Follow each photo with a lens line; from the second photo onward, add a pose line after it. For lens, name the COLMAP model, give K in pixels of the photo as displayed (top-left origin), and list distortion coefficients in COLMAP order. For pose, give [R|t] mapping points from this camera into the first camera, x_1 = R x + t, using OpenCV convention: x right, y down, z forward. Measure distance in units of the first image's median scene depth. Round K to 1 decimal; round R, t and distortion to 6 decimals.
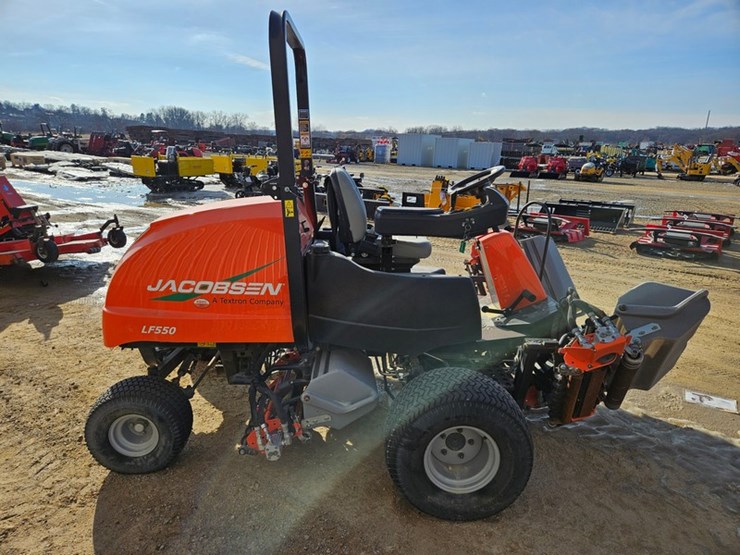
lens RADIAL K [[489.4, 0, 359.9], [0, 489.4, 284.8], [0, 0, 1]] dist [0.060158, -0.040118]
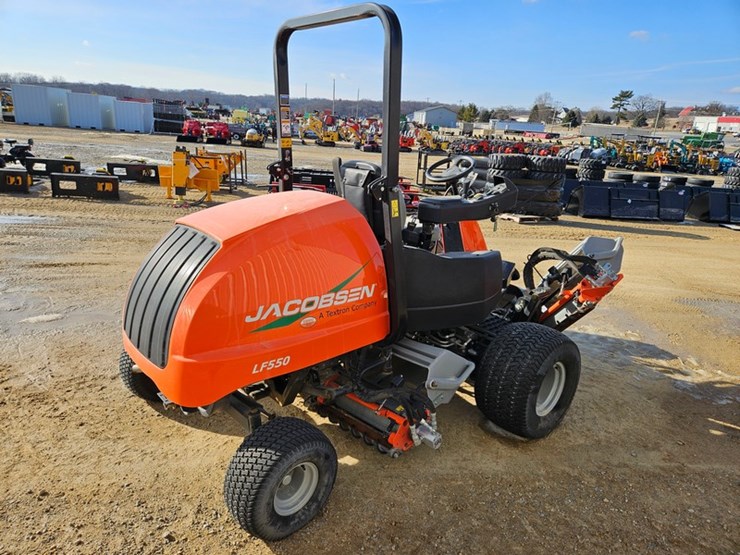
lens RADIAL K [[489.4, 0, 370.6], [0, 489.4, 279.2], [0, 0, 1]] dist [0.060158, -0.040118]
pose [[0.758089, -0.177385, 0.627563, -0.783200], [0.138771, 0.984136, 0.110540, -0.122347], [-0.637216, 0.003289, 0.770678, 0.242689]]
